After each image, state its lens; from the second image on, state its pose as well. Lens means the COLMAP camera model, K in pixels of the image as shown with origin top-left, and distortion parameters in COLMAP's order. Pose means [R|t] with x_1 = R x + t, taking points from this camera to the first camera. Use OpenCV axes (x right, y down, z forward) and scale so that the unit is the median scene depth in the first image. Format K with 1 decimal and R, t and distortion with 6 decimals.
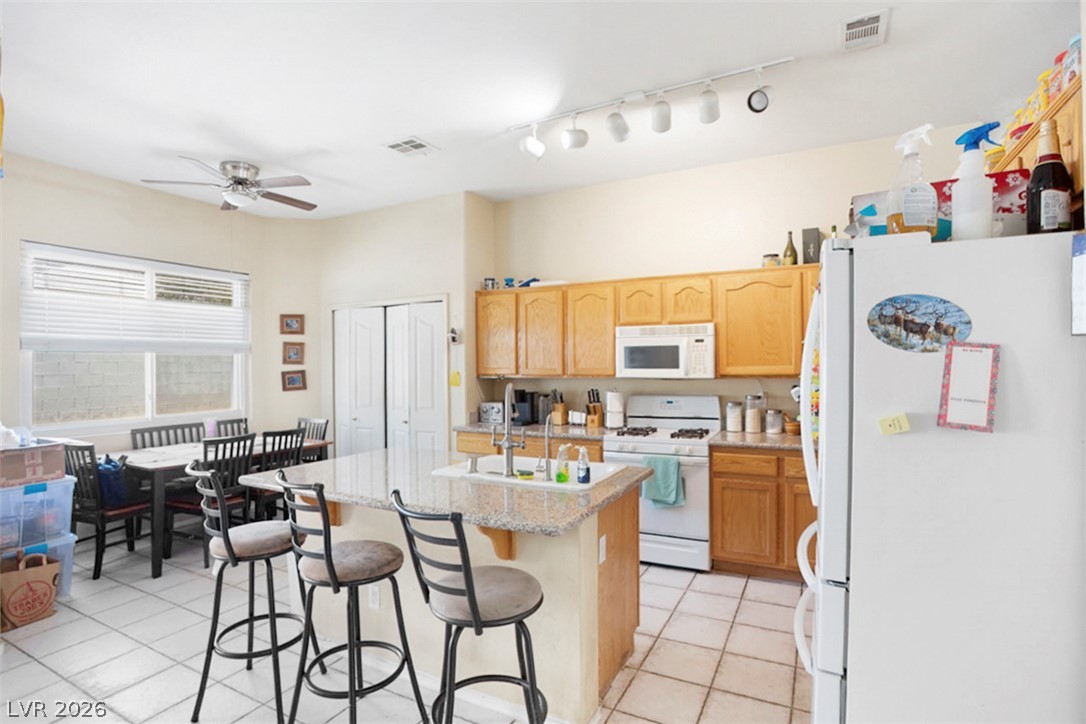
lens RADIAL K [[535.0, 0, 548.0], [0, 535.0, 358.9], [0, 0, 1]] dist [-0.064689, 0.026223]
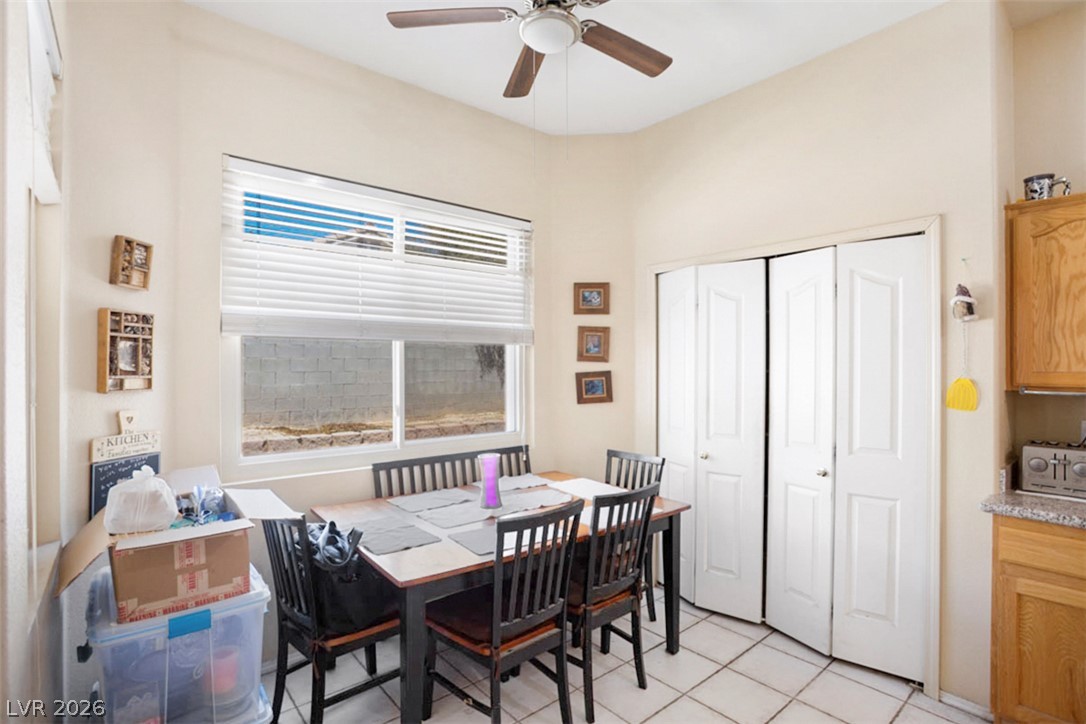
lens RADIAL K [[535.0, 0, 548.0], [0, 535.0, 358.9], [0, 0, 1]] dist [-0.064689, 0.026223]
pose [[0.928870, 0.005638, -0.370362, -0.328713], [-0.005840, 0.999983, 0.000577, 0.007854], [0.370359, 0.001627, 0.928887, 0.427845]]
